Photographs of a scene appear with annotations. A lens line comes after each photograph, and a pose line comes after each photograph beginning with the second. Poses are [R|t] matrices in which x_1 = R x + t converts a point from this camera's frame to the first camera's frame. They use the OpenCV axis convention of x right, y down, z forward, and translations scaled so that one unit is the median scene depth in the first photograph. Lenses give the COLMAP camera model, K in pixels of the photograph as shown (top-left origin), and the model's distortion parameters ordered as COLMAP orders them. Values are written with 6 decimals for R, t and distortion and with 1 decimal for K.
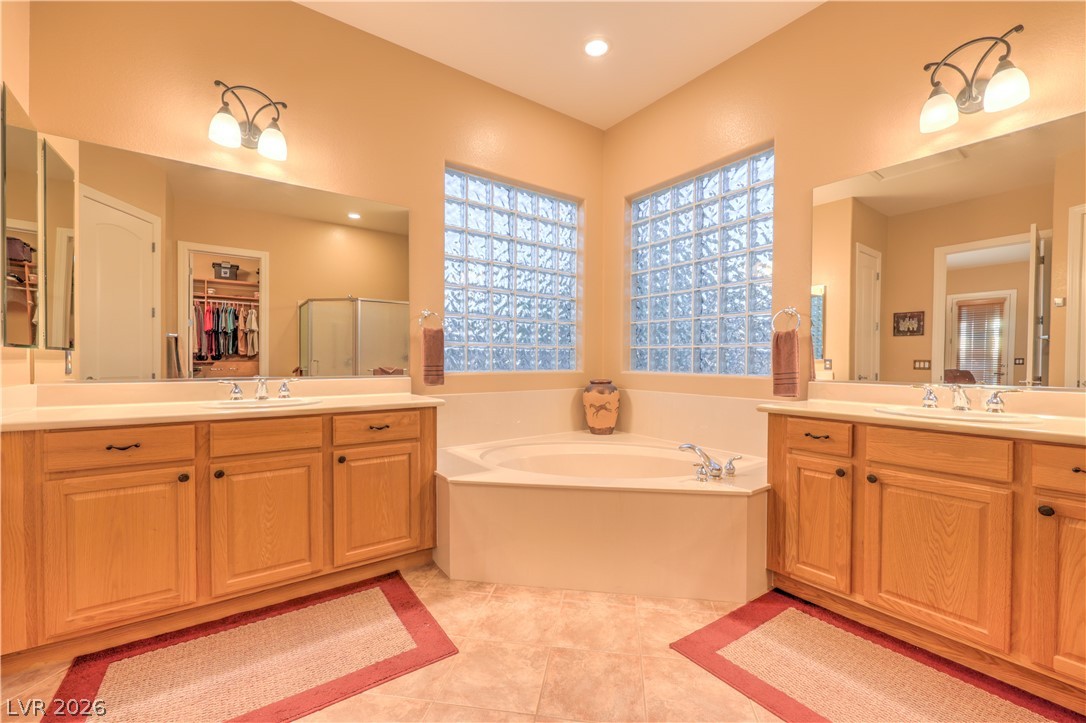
lens RADIAL K [[440.9, 0, 541.1], [0, 440.9, 368.6], [0, 0, 1]] dist [-0.000379, -0.000032]
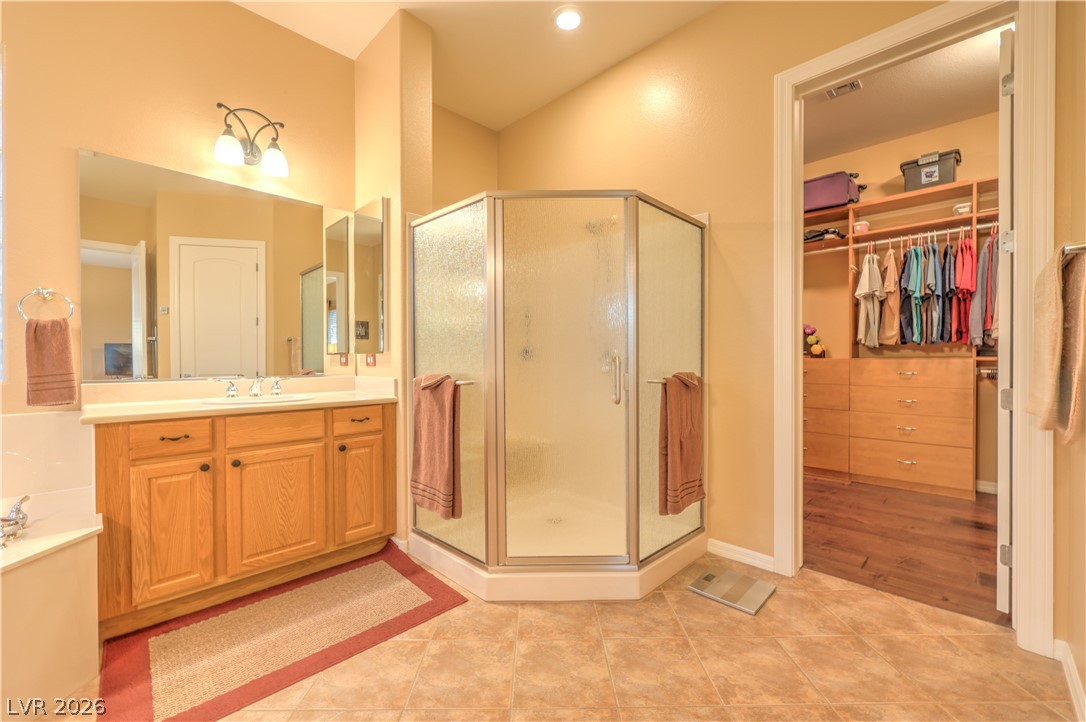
lens RADIAL K [[440.9, 0, 541.1], [0, 440.9, 368.1], [0, 0, 1]] dist [-0.000379, -0.000032]
pose [[-0.166858, -0.022696, 0.985720, -0.443934], [0.019756, 0.999457, 0.026356, -0.005824], [-0.985783, 0.023872, -0.166319, 0.389702]]
